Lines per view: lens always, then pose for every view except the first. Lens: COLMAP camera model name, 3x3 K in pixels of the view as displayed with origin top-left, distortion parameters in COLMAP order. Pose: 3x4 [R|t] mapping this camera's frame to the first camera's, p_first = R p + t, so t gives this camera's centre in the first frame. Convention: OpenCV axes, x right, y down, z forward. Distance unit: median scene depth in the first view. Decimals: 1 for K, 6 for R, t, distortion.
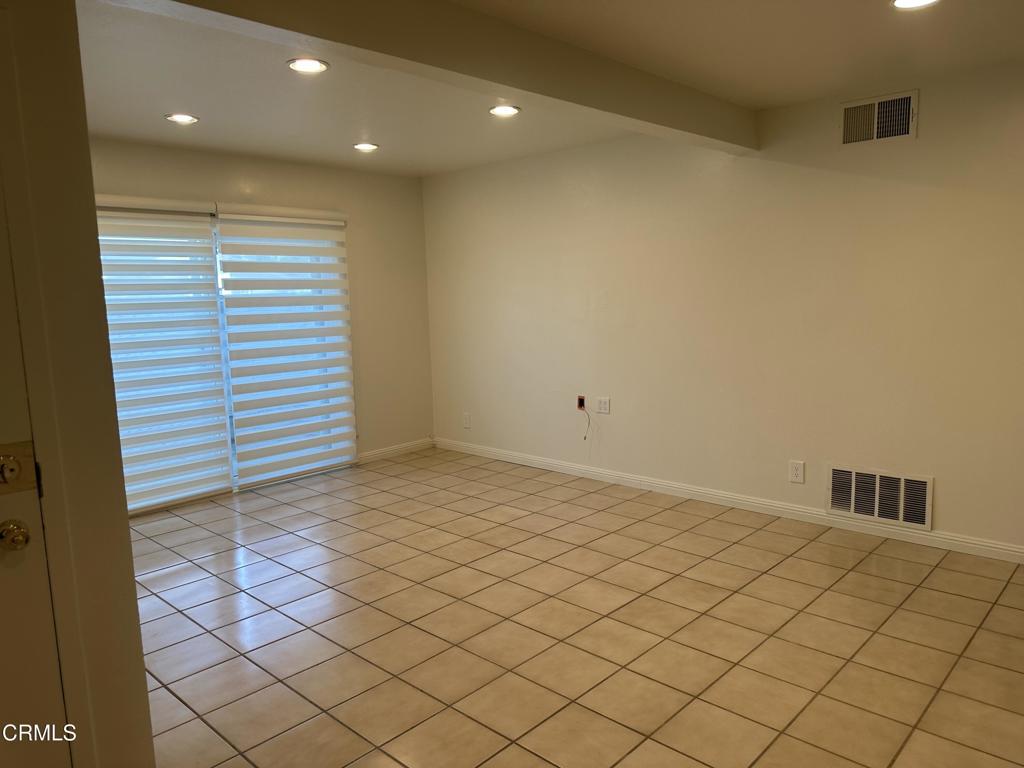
lens RADIAL K [[723.8, 0, 503.1], [0, 723.8, 380.9], [0, 0, 1]] dist [0.087531, -0.096959]
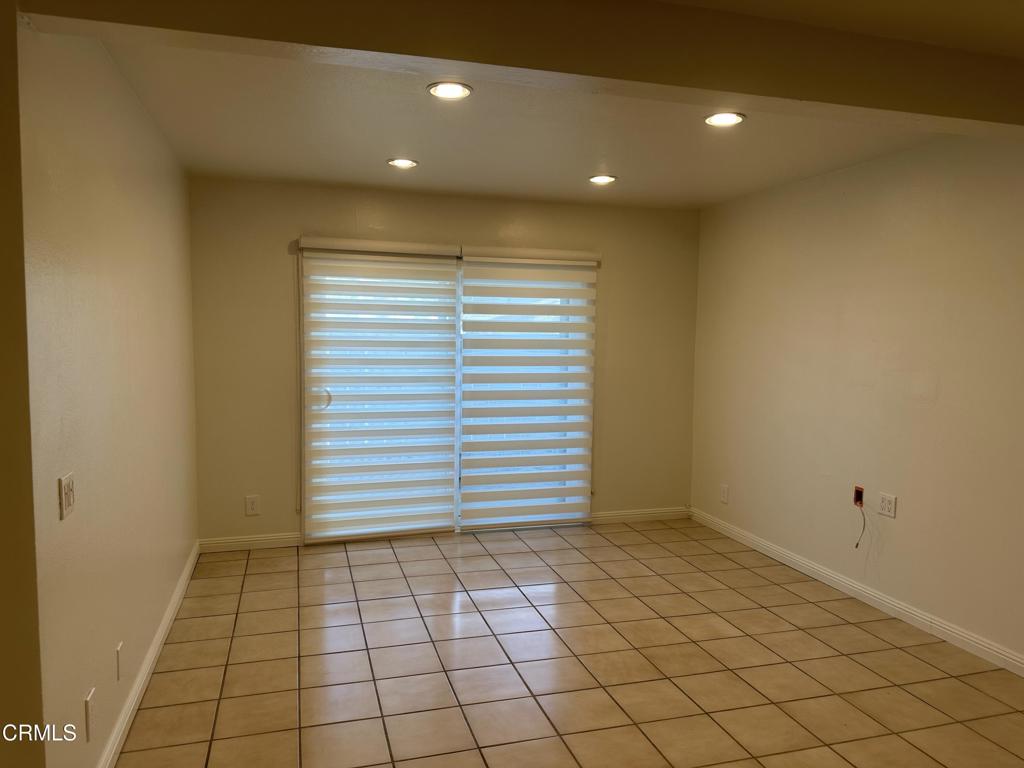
lens RADIAL K [[723.8, 0, 464.5], [0, 723.8, 378.4], [0, 0, 1]] dist [0.087531, -0.096959]
pose [[0.865993, 0.067883, -0.495427, 0.119707], [-0.097331, 0.994677, -0.033842, -0.024088], [0.490492, 0.077527, 0.867990, 0.133876]]
